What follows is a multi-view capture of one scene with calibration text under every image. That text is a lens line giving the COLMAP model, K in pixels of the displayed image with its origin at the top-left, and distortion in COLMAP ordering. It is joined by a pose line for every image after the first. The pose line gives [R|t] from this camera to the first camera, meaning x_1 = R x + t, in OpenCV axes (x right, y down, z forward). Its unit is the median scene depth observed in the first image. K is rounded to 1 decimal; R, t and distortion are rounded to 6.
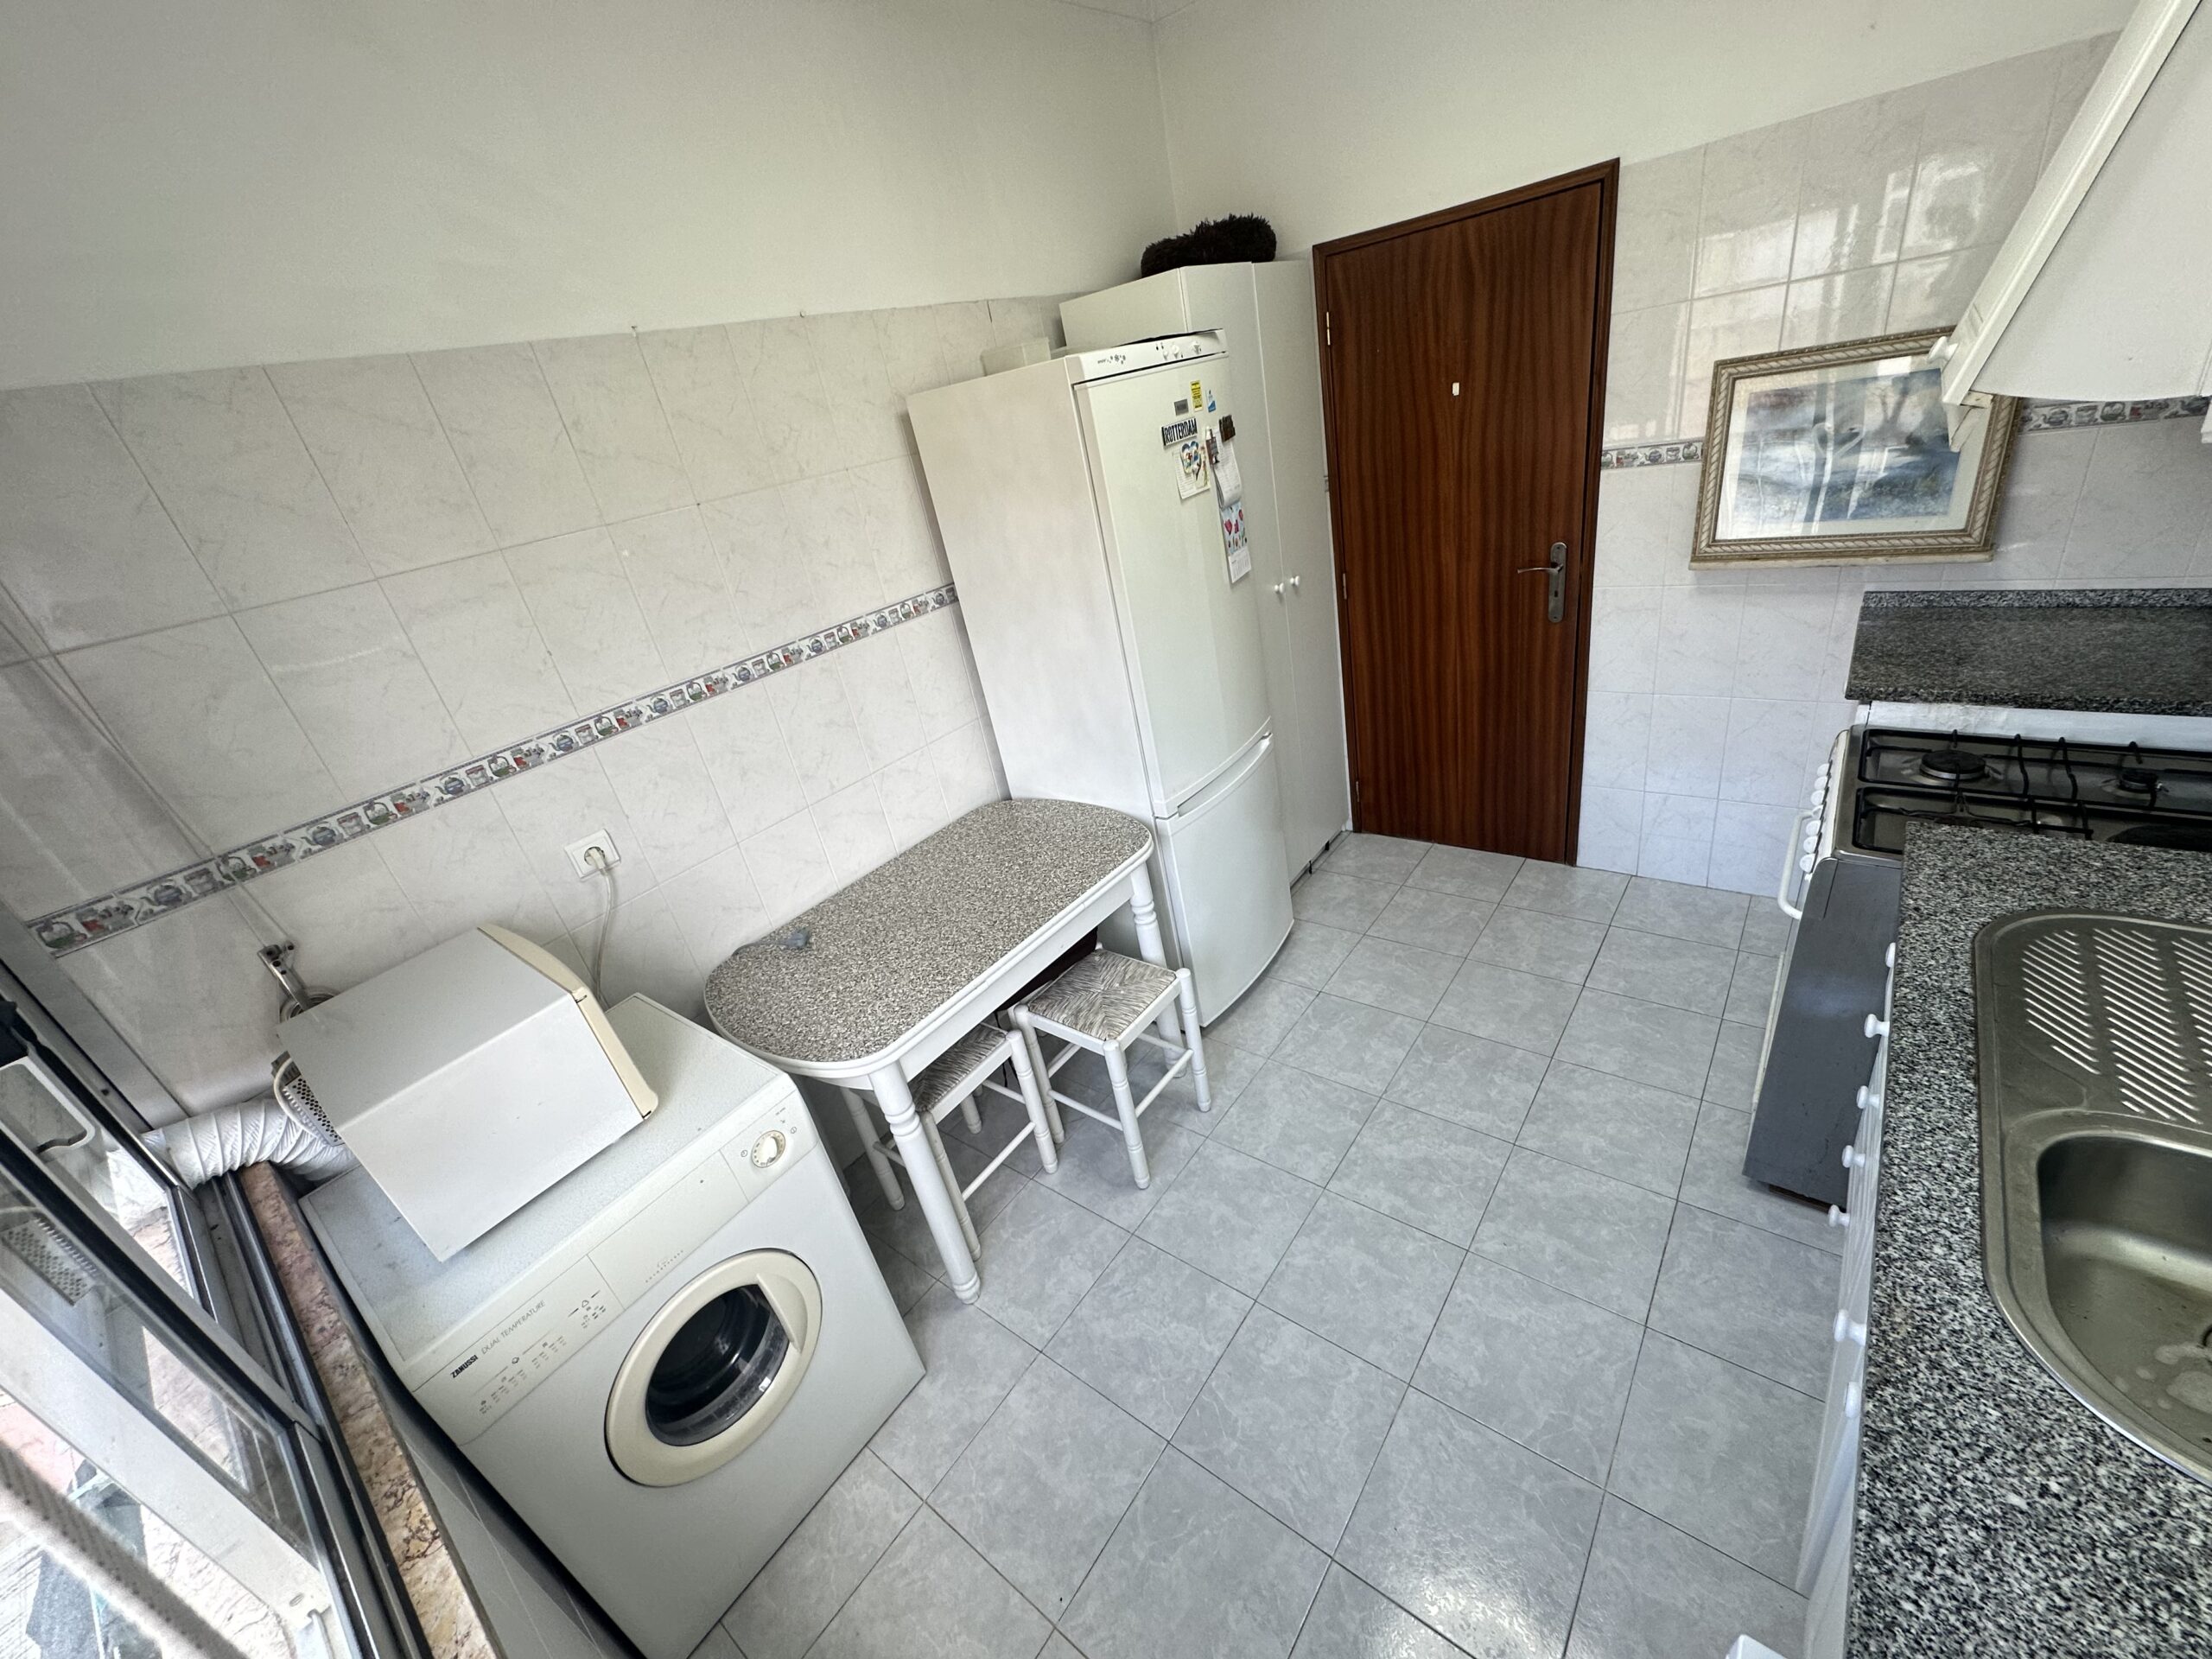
lens RADIAL K [[879.7, 0, 1106.3], [0, 879.7, 826.0], [0, 0, 1]] dist [-0.002085, 0.000774]
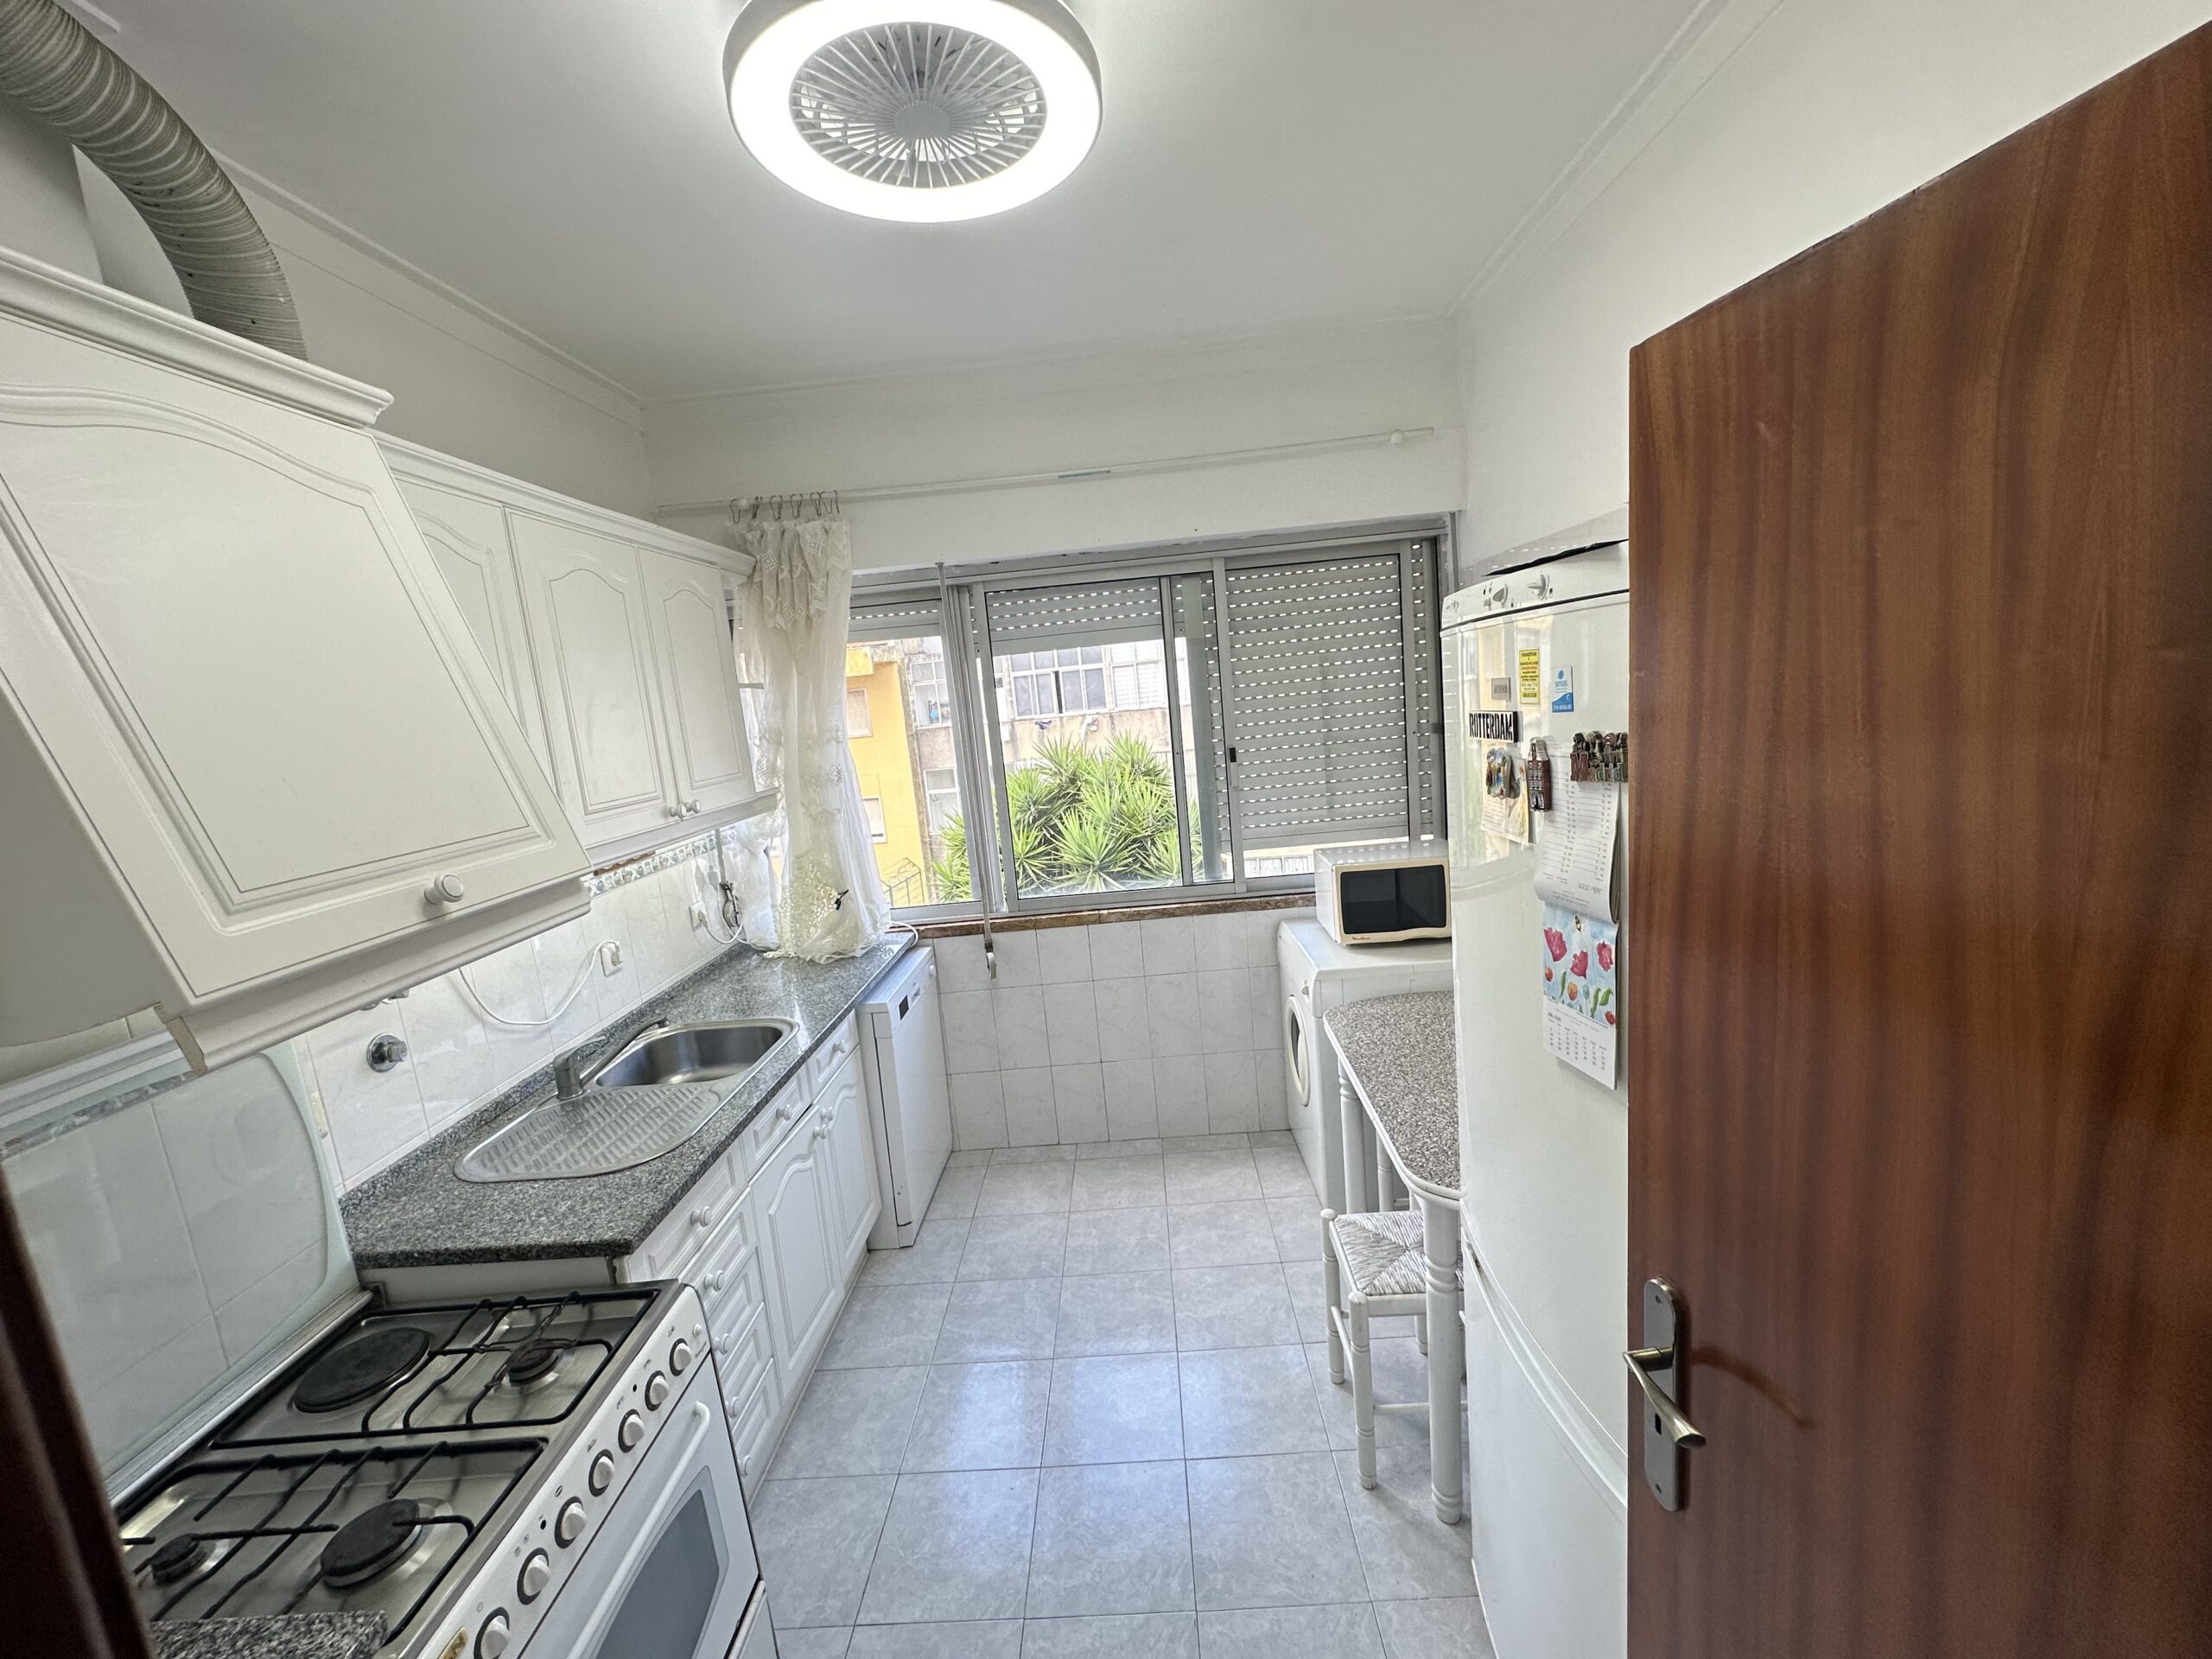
lens RADIAL K [[879.7, 0, 1106.3], [0, 879.7, 826.0], [0, 0, 1]] dist [-0.002085, 0.000774]
pose [[-0.770637, 0.342052, -0.537697, 0.594595], [-0.050689, 0.808172, 0.586761, -0.706163], [0.635255, 0.479435, -0.605469, 1.196319]]
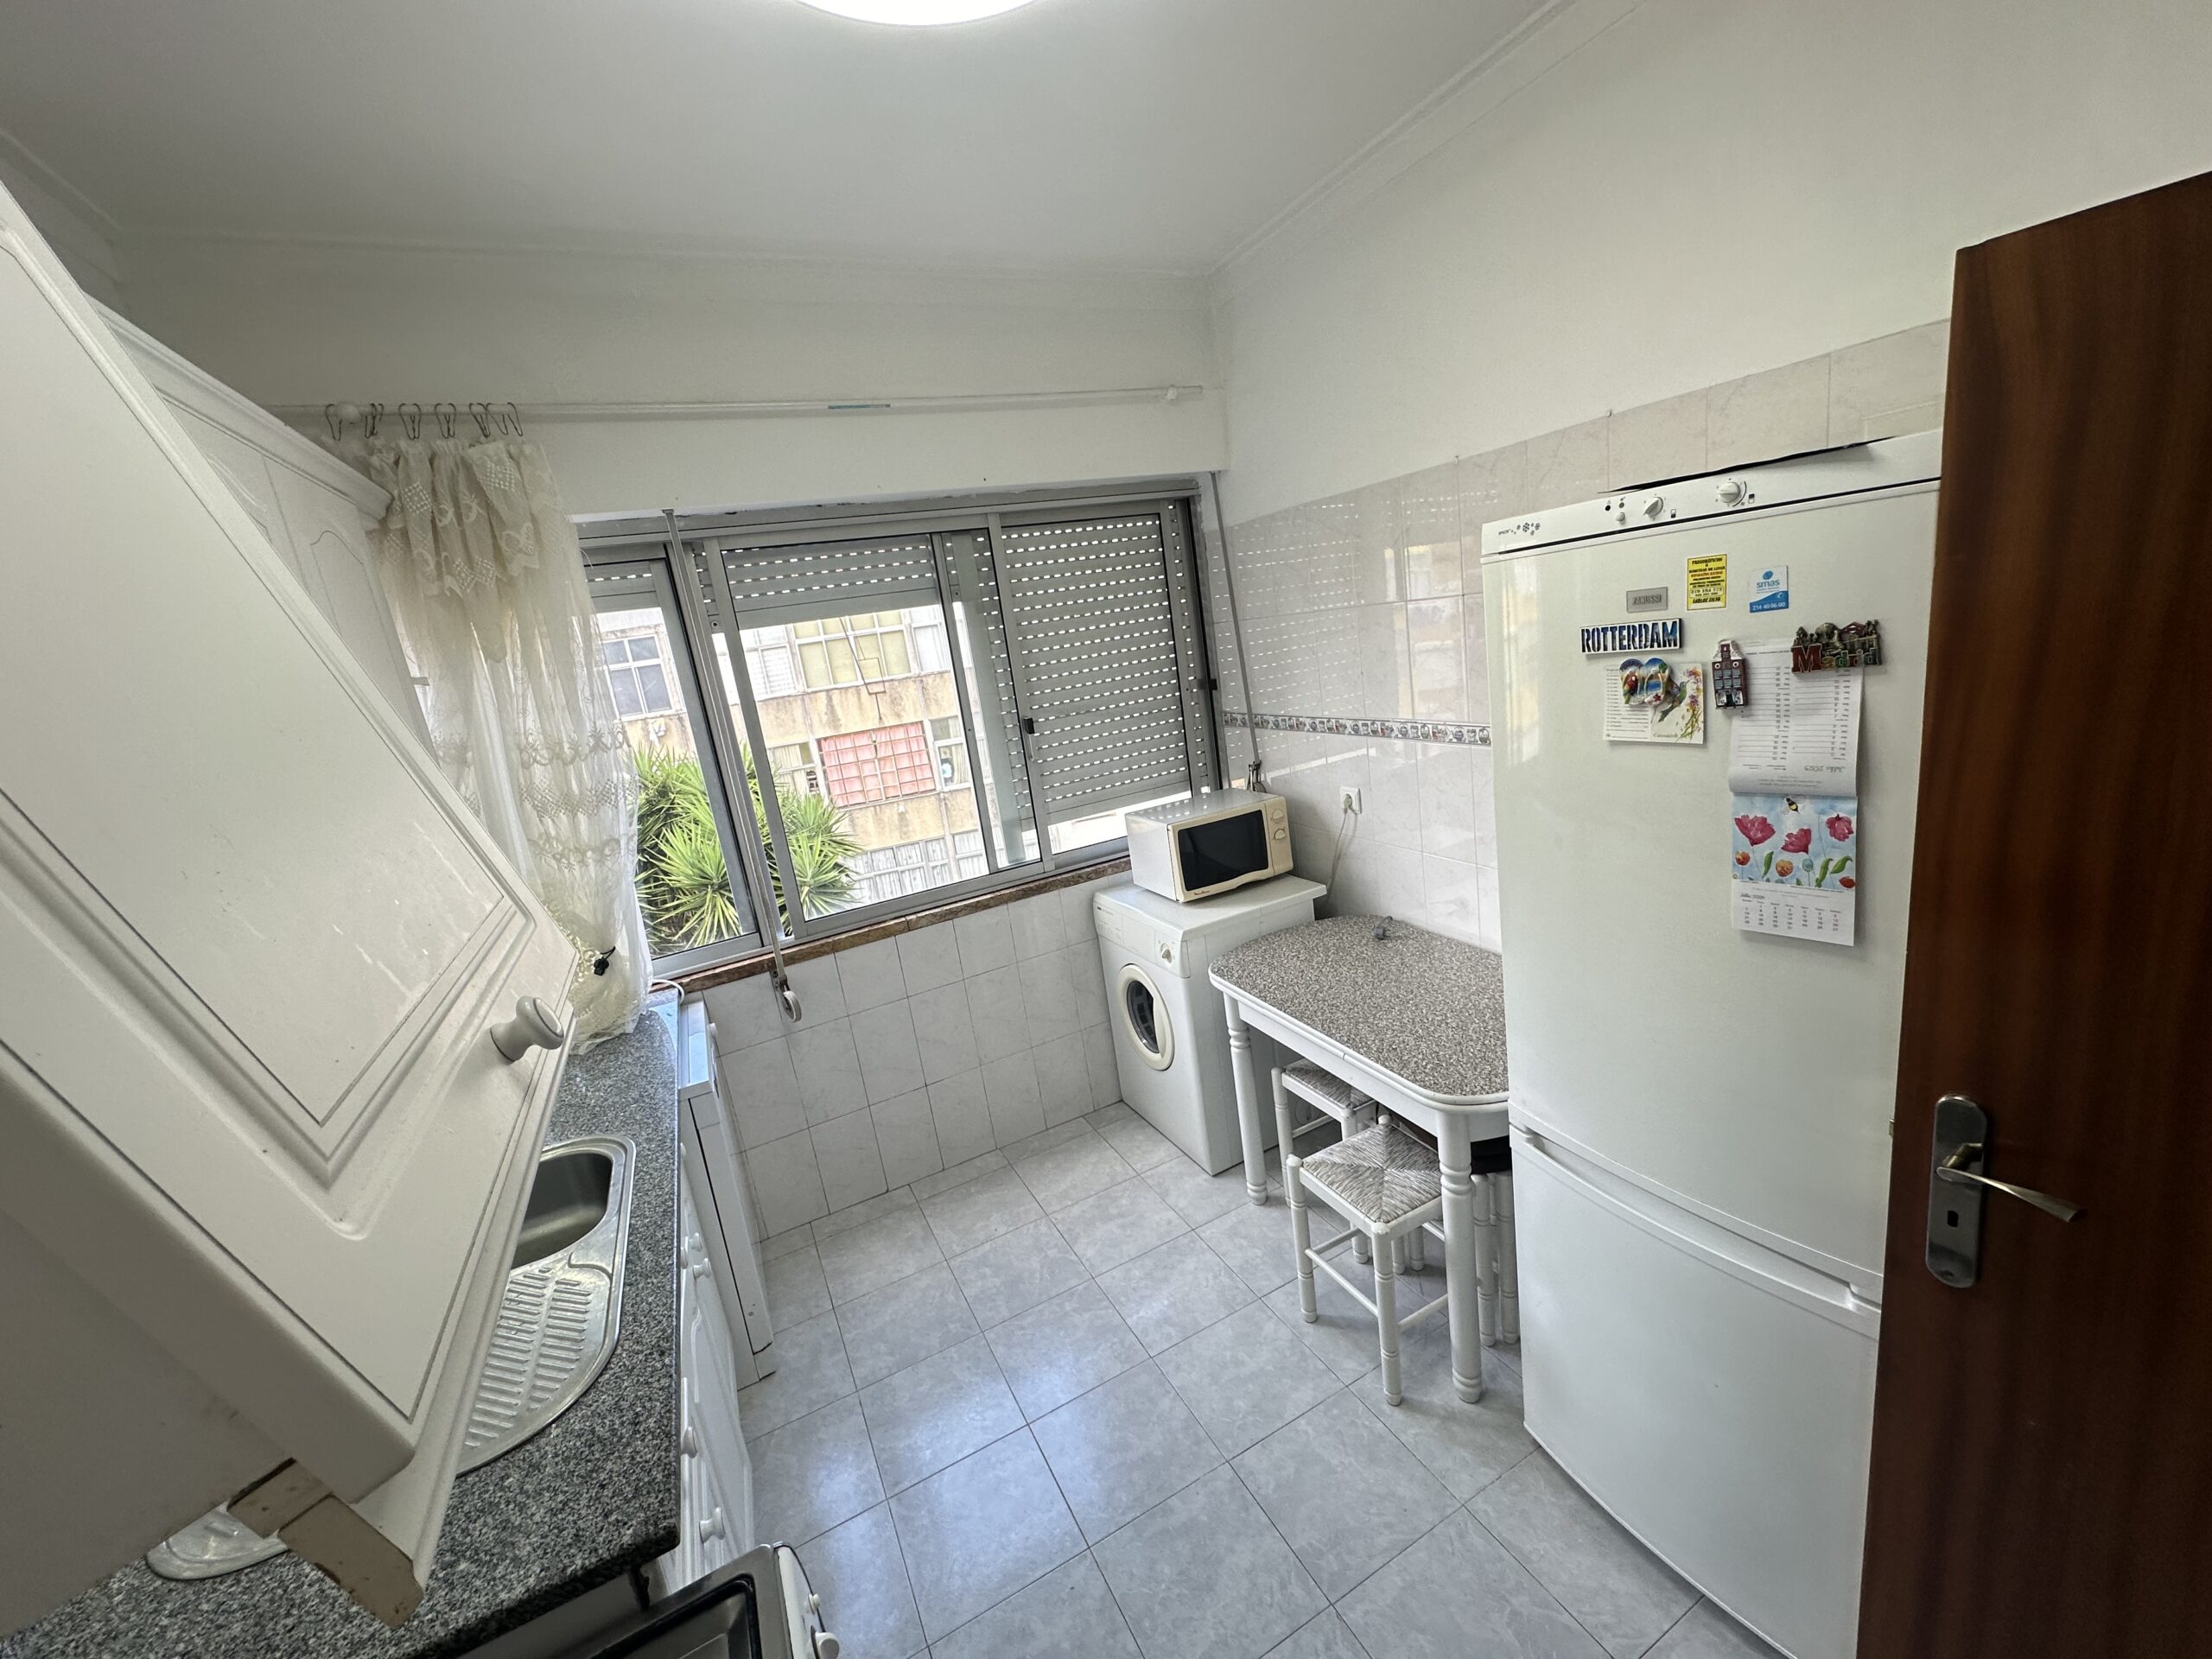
lens RADIAL K [[879.7, 0, 1106.3], [0, 879.7, 826.0], [0, 0, 1]] dist [-0.002085, 0.000774]
pose [[-0.390209, 0.434575, -0.811715, 0.746335], [-0.205036, 0.818451, 0.536747, -0.580495], [0.897606, 0.375874, -0.230263, 0.851559]]
